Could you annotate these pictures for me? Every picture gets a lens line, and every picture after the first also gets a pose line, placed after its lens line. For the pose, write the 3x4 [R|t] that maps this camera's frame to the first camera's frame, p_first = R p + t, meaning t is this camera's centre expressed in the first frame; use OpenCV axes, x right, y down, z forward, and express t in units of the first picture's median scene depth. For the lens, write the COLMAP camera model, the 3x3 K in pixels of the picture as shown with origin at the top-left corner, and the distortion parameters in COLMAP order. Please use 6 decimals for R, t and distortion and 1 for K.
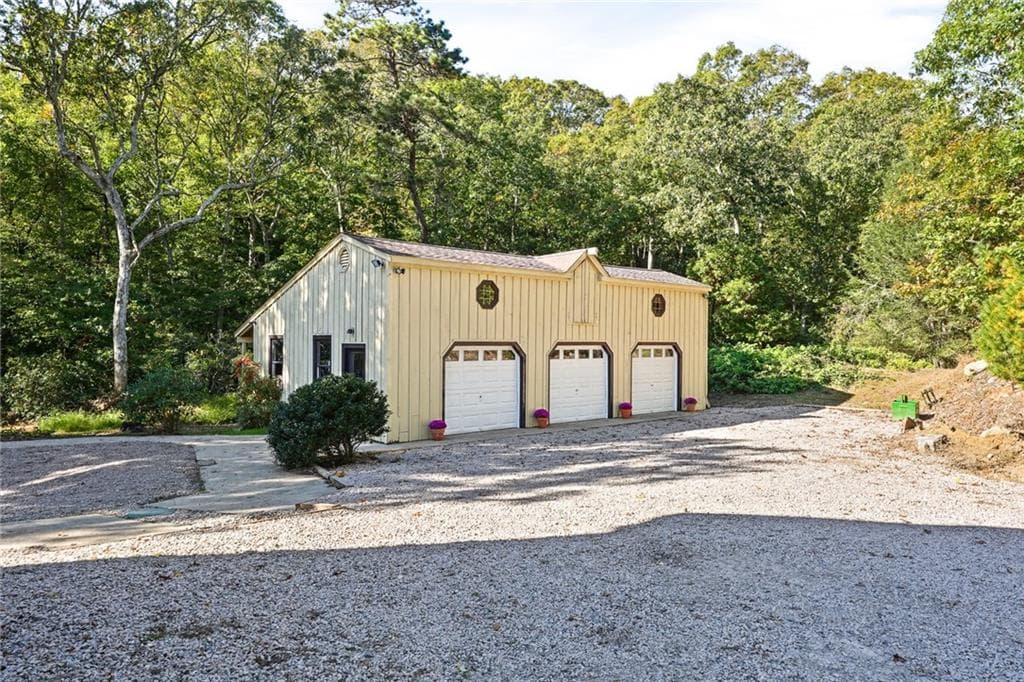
lens RADIAL K [[696.3, 0, 513.3], [0, 696.3, 338.1], [0, 0, 1]] dist [0.009755, -0.003022]
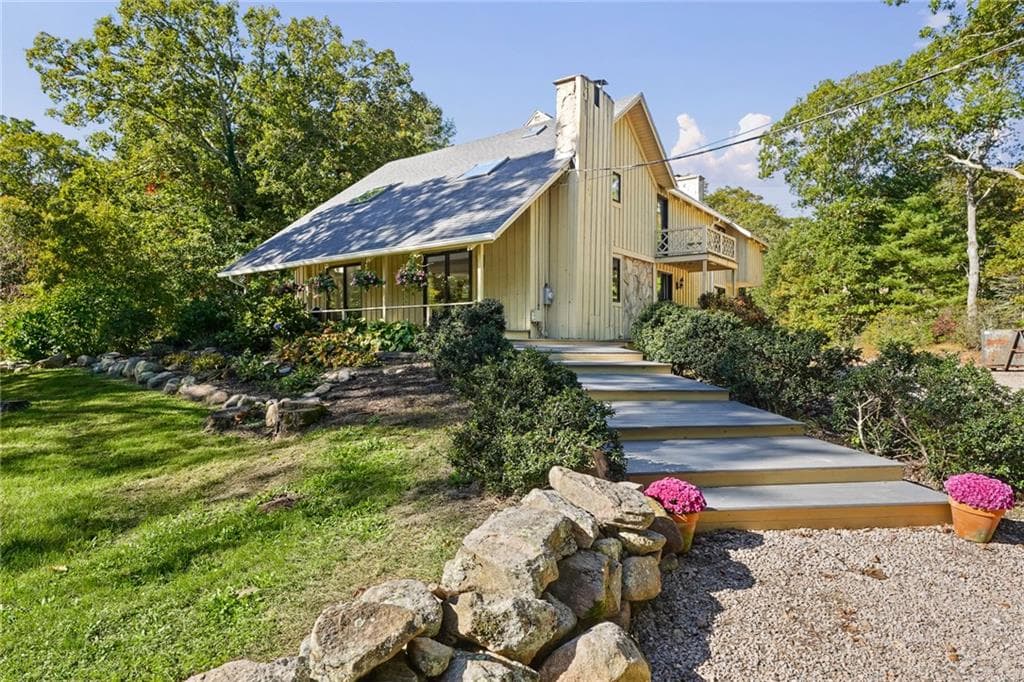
lens RADIAL K [[599.6, 0, 508.9], [0, 599.6, 342.6], [0, 0, 1]] dist [-0.005958, 0.000285]
pose [[0.988837, -0.003494, 0.148957, -0.444560], [0.003380, 0.999994, 0.001020, 0.005366], [-0.148960, -0.000505, 0.988843, -0.615722]]
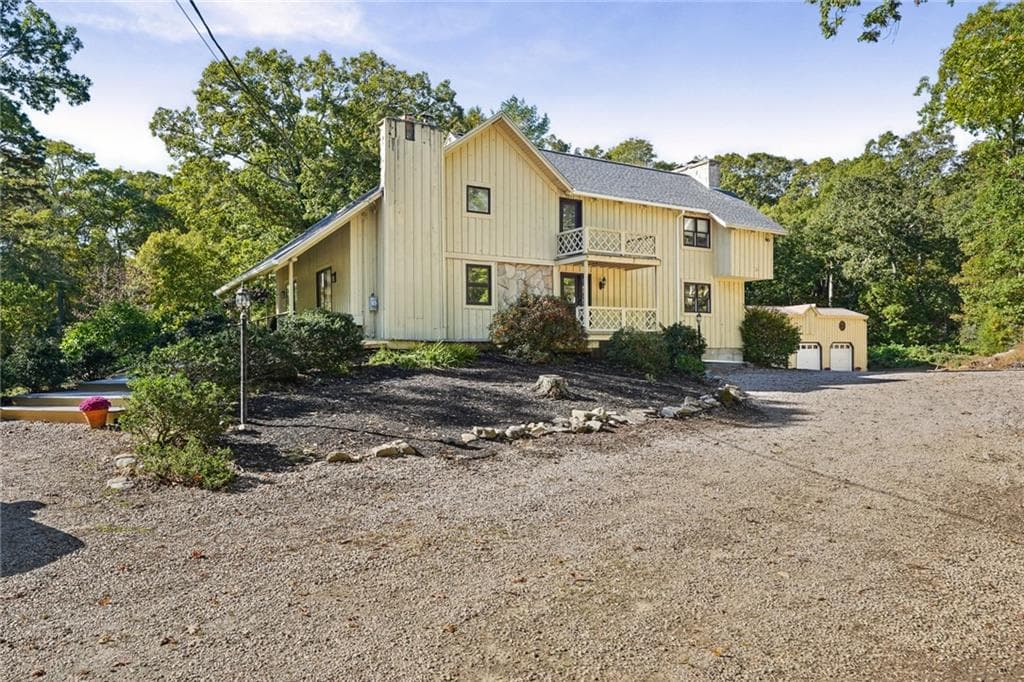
lens RADIAL K [[696.3, 0, 512.8], [0, 696.3, 343.2], [0, 0, 1]] dist [0.009755, -0.003022]
pose [[0.974463, -0.017588, -0.223856, -0.164451], [0.014383, 0.999770, -0.015938, 0.015487], [0.224085, 0.012311, 0.974492, -0.726534]]
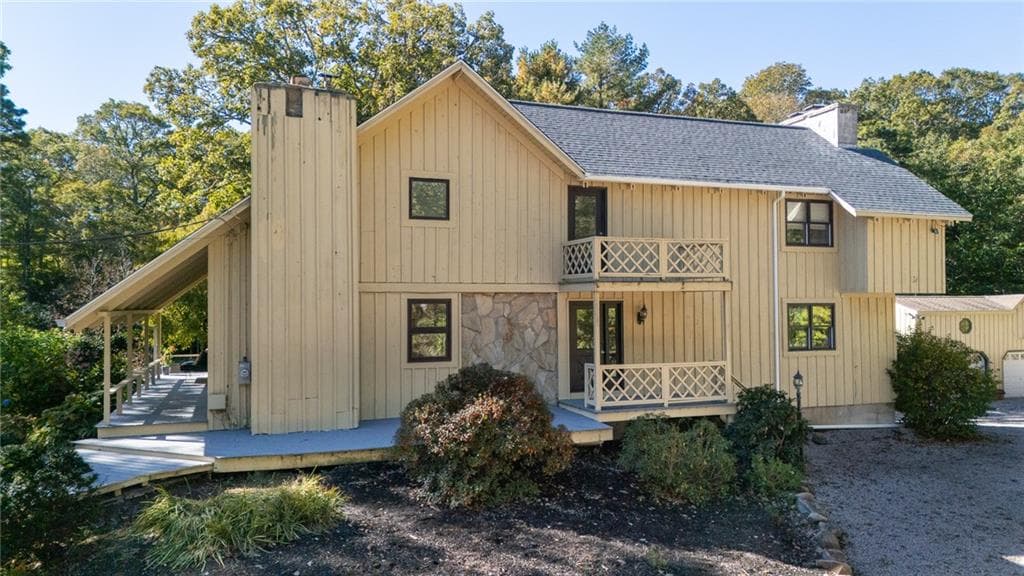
lens RADIAL K [[763.2, 0, 512.8], [0, 763.2, 279.3], [0, 0, 1]] dist [0.055052, 0.002731]
pose [[0.914181, -0.028517, -0.404303, -0.117288], [0.013959, 0.999145, -0.038911, -0.048393], [0.405067, 0.029928, 0.913797, -0.540122]]
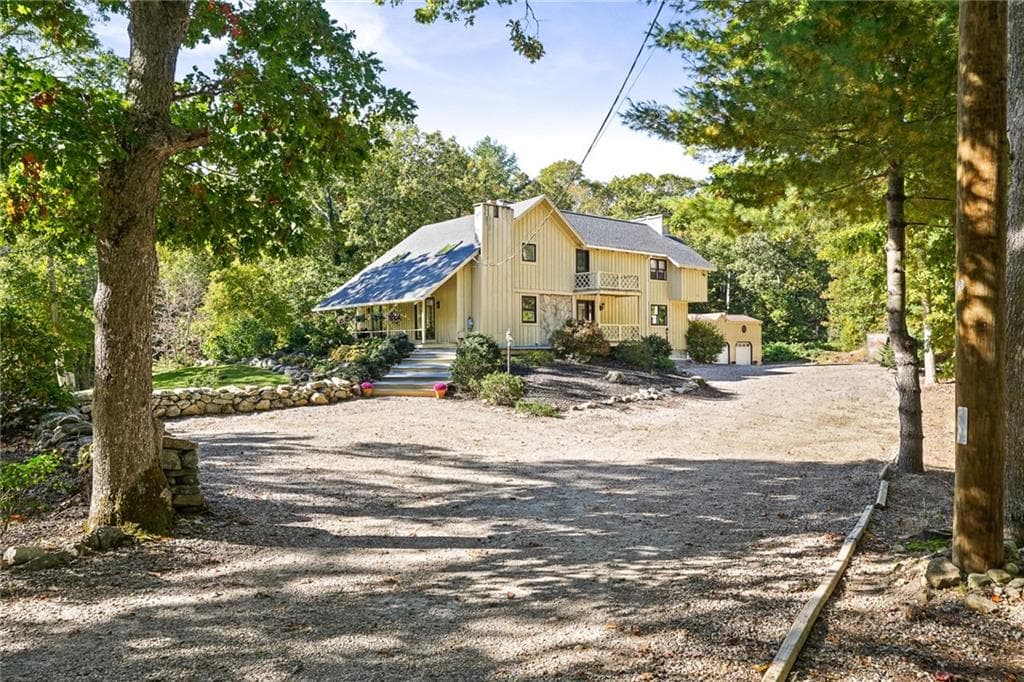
lens RADIAL K [[696.3, 0, 513.3], [0, 696.3, 338.2], [0, 0, 1]] dist [0.009755, -0.003022]
pose [[0.996565, -0.015365, -0.081376, -0.262756], [0.014742, 0.999857, -0.008248, 0.001161], [0.081491, 0.007020, 0.996649, -1.011137]]
